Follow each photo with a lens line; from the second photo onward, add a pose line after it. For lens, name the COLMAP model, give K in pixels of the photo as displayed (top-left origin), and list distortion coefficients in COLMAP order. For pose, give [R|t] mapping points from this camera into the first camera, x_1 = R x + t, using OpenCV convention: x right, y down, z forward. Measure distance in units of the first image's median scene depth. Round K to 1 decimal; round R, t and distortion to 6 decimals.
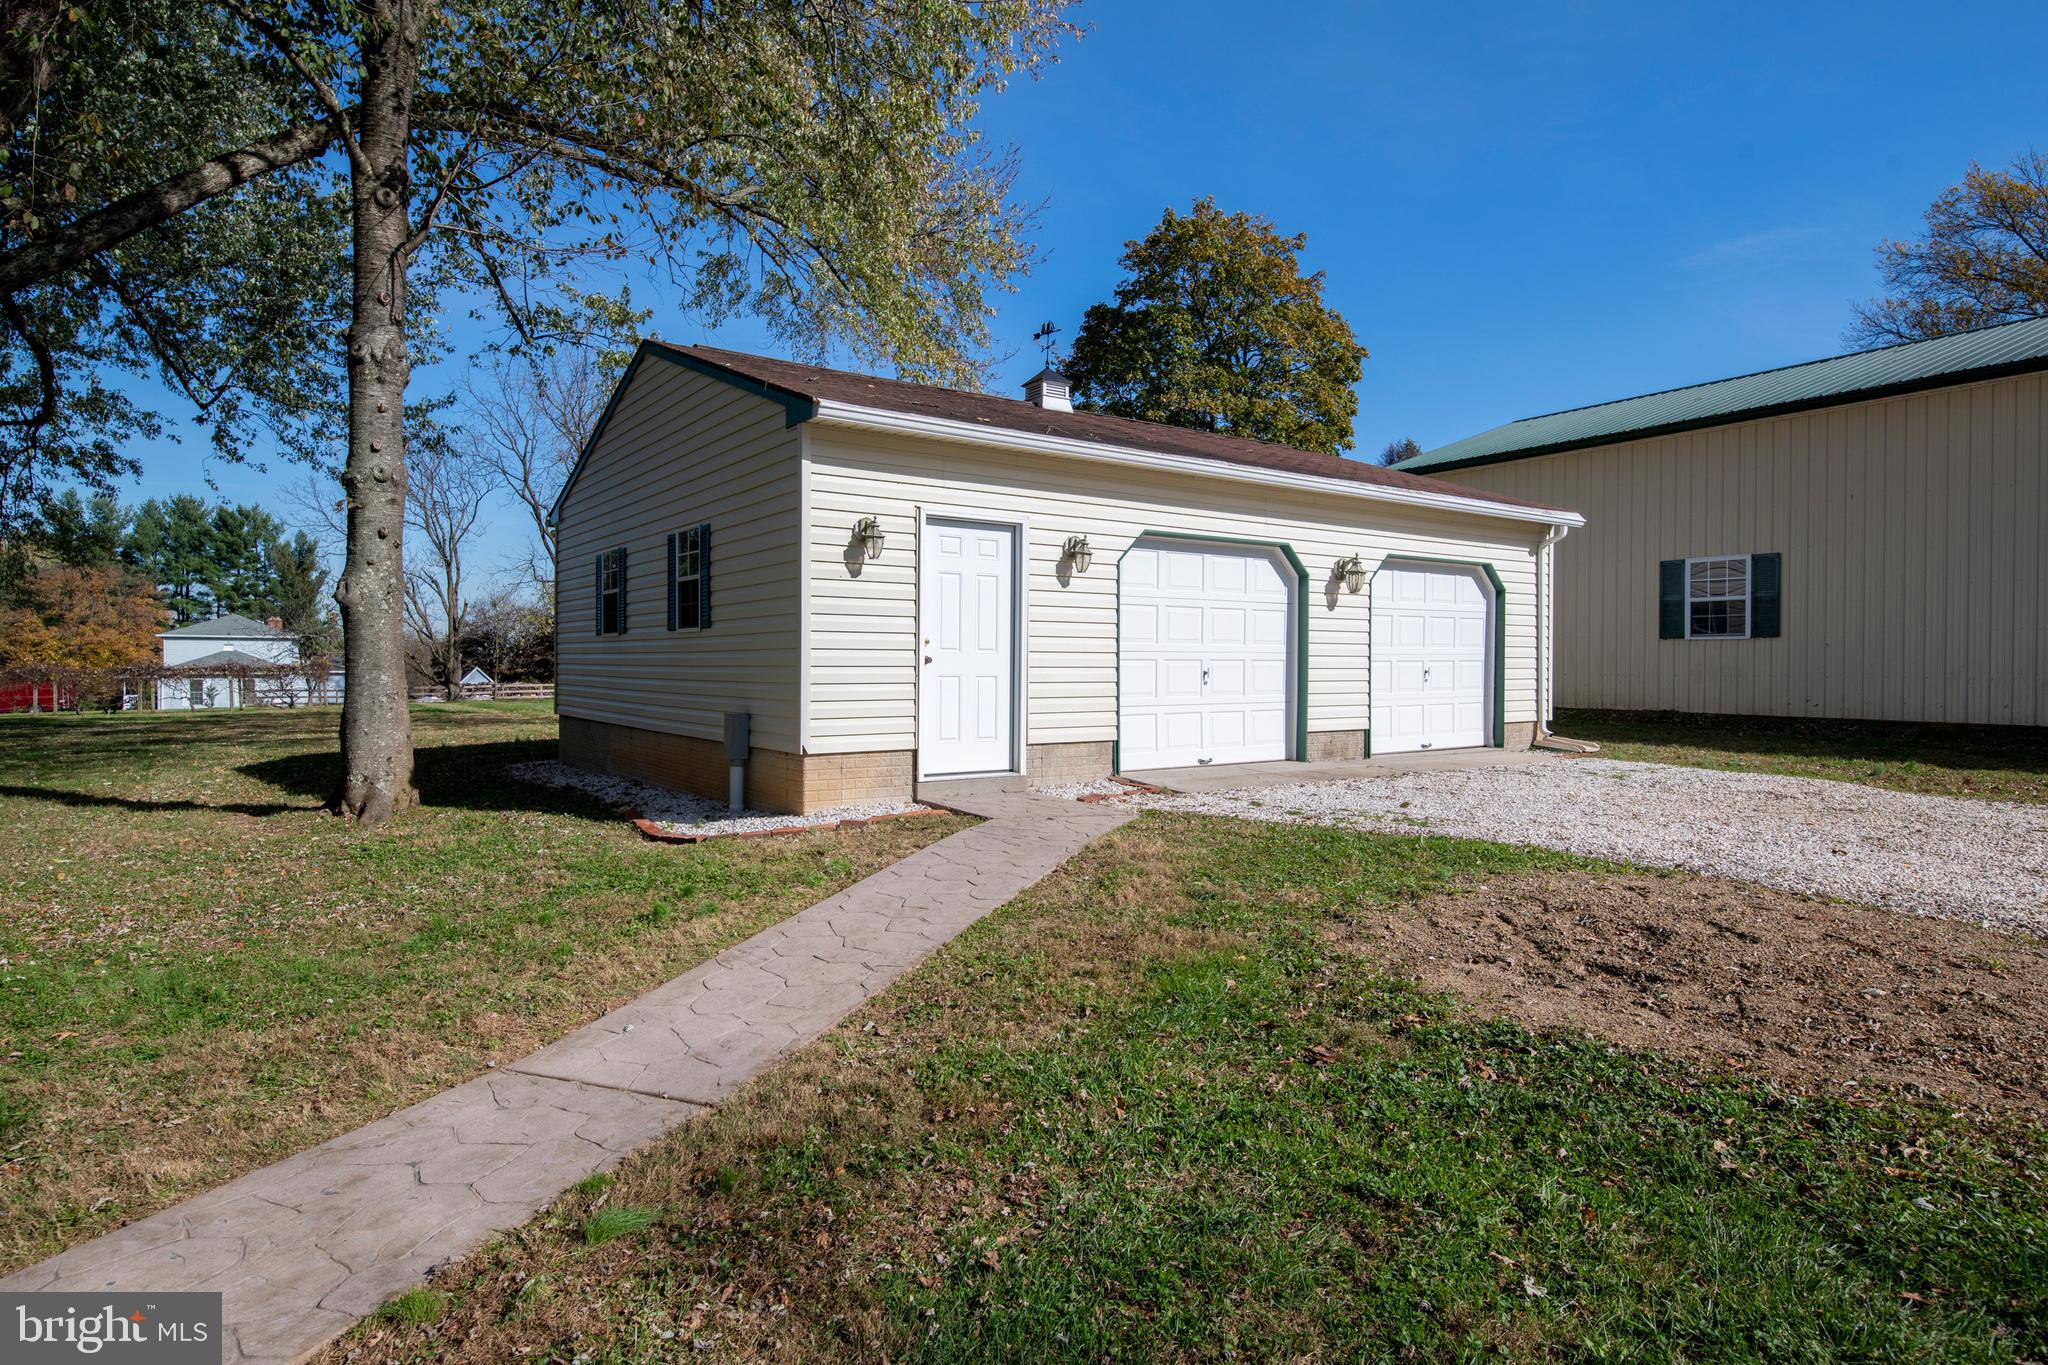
lens RADIAL K [[1129.0, 0, 1025.4], [0, 1129.0, 676.1], [0, 0, 1]] dist [0.000505, 0.000120]
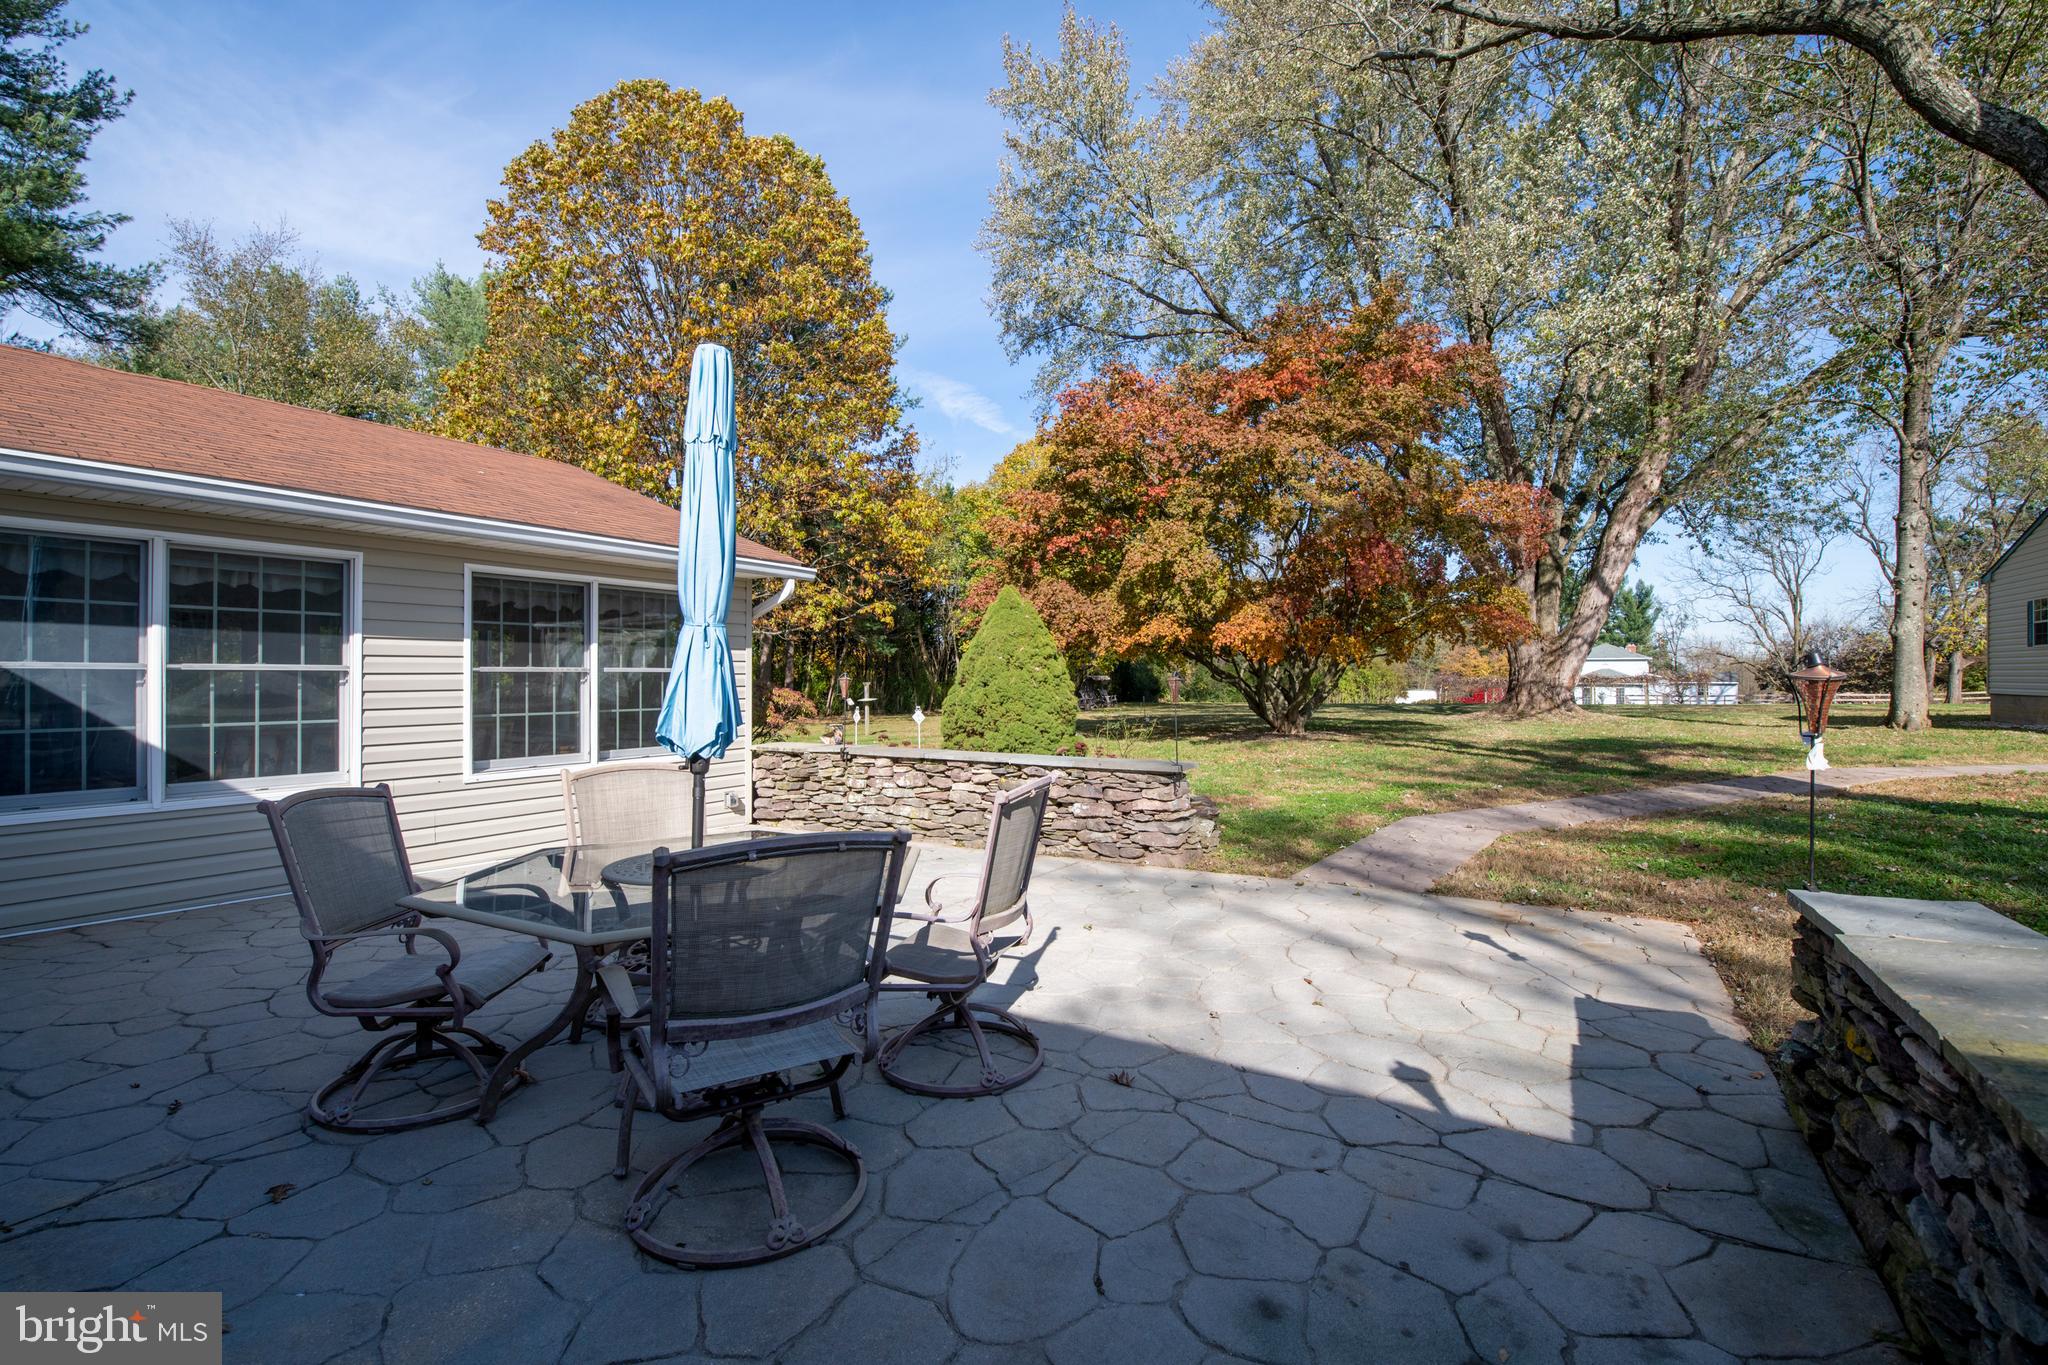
lens RADIAL K [[955.3, 0, 1024.0], [0, 955.3, 681.4], [0, 0, 1]] dist [-0.000614, -0.000223]
pose [[0.458440, -0.004577, -0.888714, 0.062440], [-0.005598, 0.999952, -0.008038, 0.011021], [0.888708, 0.008660, 0.458392, -0.296402]]
